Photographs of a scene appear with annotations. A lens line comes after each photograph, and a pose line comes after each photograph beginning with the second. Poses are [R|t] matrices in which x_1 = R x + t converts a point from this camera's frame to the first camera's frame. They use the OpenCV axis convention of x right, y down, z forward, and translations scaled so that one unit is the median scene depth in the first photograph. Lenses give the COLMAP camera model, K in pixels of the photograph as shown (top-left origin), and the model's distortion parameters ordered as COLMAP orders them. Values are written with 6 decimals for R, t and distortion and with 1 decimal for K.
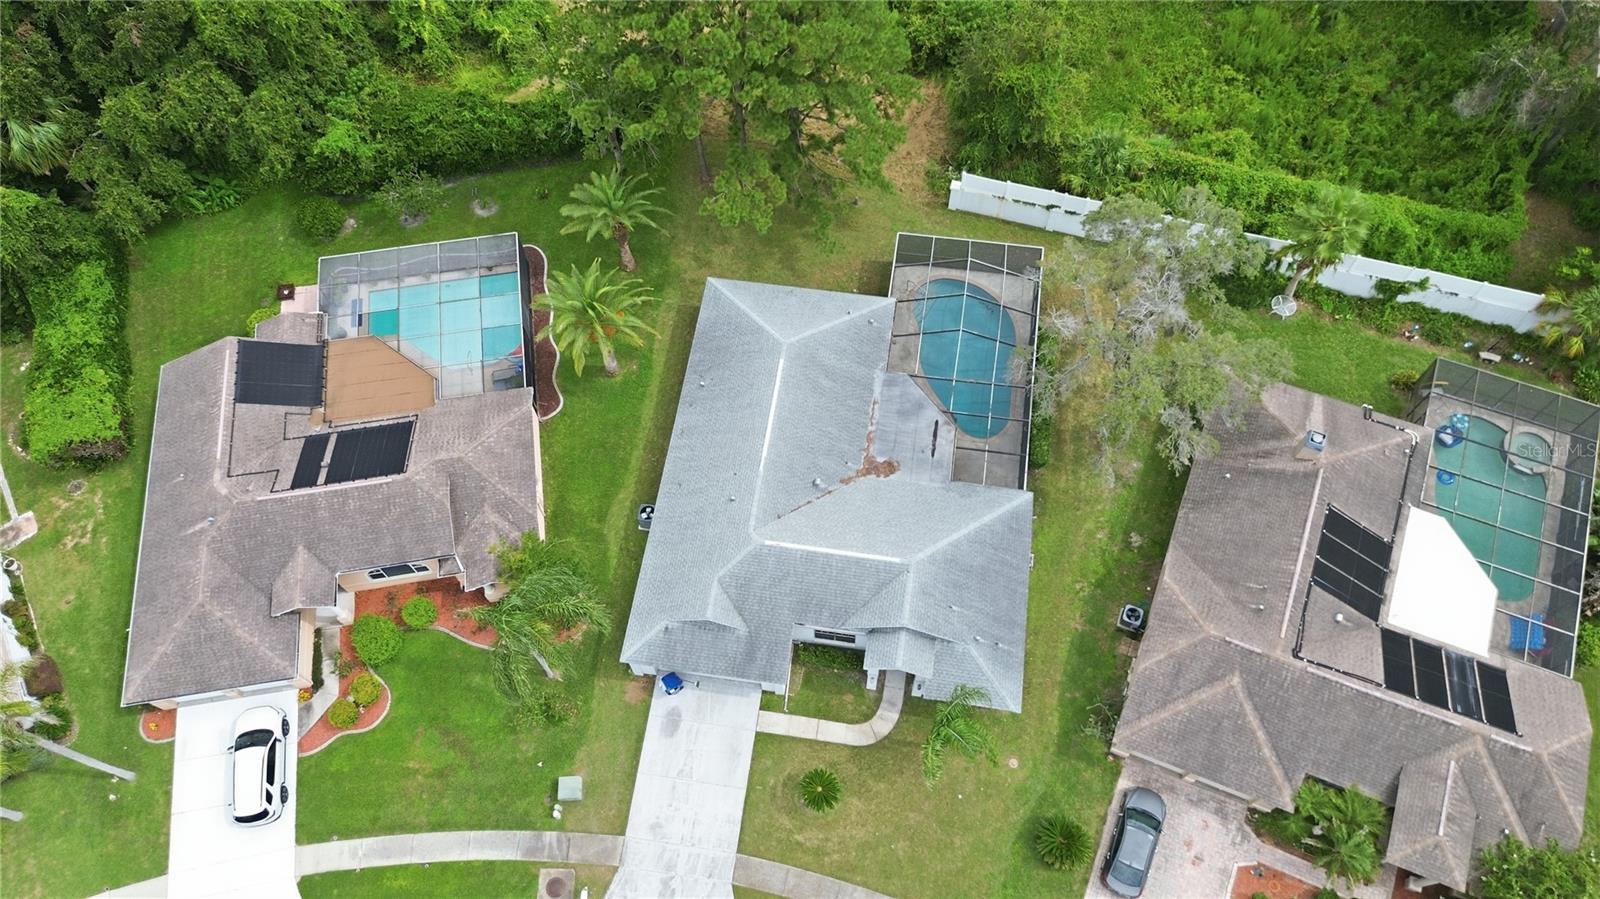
lens RADIAL K [[1135.8, 0, 800.0], [0, 1135.8, 449.5], [0, 0, 1]] dist [0.064023, -0.072600]
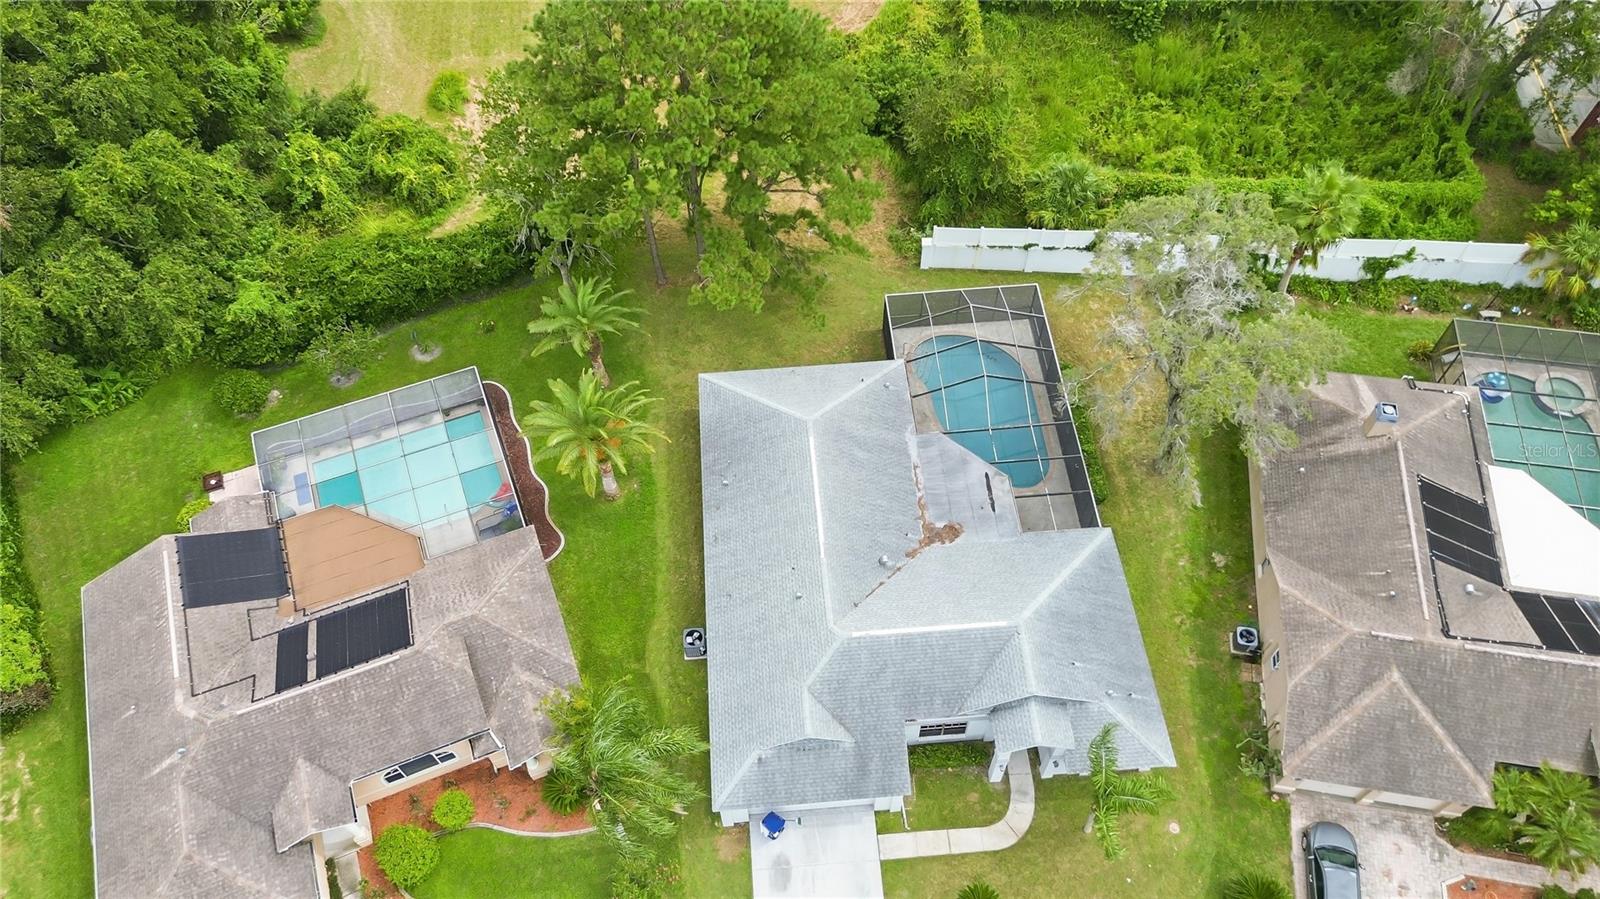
lens RADIAL K [[1135.8, 0, 800.0], [0, 1135.8, 449.5], [0, 0, 1]] dist [0.064023, -0.072600]
pose [[0.974184, -0.183577, 0.131394, -0.139847], [0.199666, 0.972239, -0.122004, 0.037008], [-0.105349, 0.145089, 0.983794, 0.107809]]
